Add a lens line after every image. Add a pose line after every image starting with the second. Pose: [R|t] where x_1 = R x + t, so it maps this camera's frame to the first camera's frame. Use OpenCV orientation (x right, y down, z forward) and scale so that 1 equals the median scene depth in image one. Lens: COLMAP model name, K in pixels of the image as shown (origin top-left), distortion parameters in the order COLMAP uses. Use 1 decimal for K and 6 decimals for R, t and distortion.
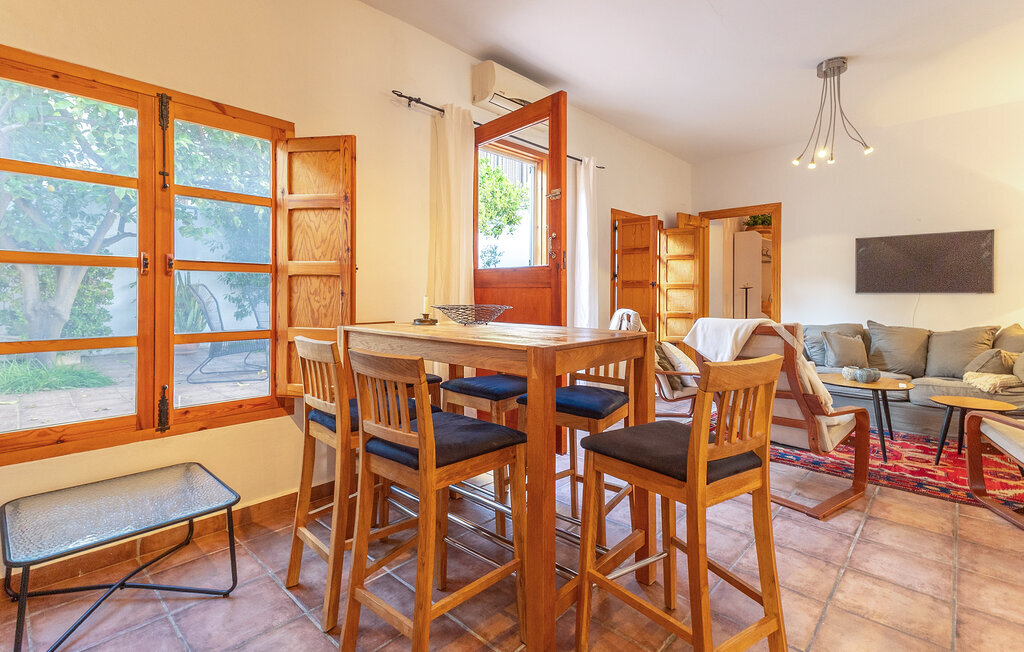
lens RADIAL K [[482.6, 0, 512.8], [0, 482.6, 289.6], [0, 0, 1]] dist [-0.000015, -0.000186]
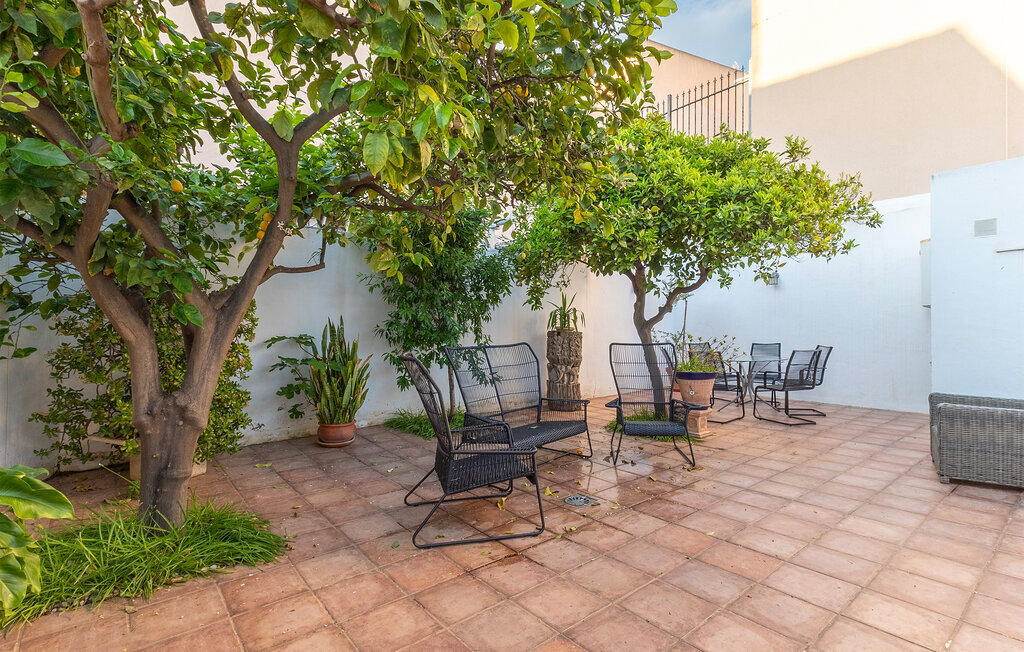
lens RADIAL K [[486.1, 0, 518.2], [0, 486.1, 318.4], [0, 0, 1]] dist [0.017105, -0.007582]
pose [[0.995616, -0.002619, -0.093500, -0.531155], [0.001999, 0.999975, -0.006720, -0.057389], [0.093515, 0.006503, 0.995597, 0.492509]]
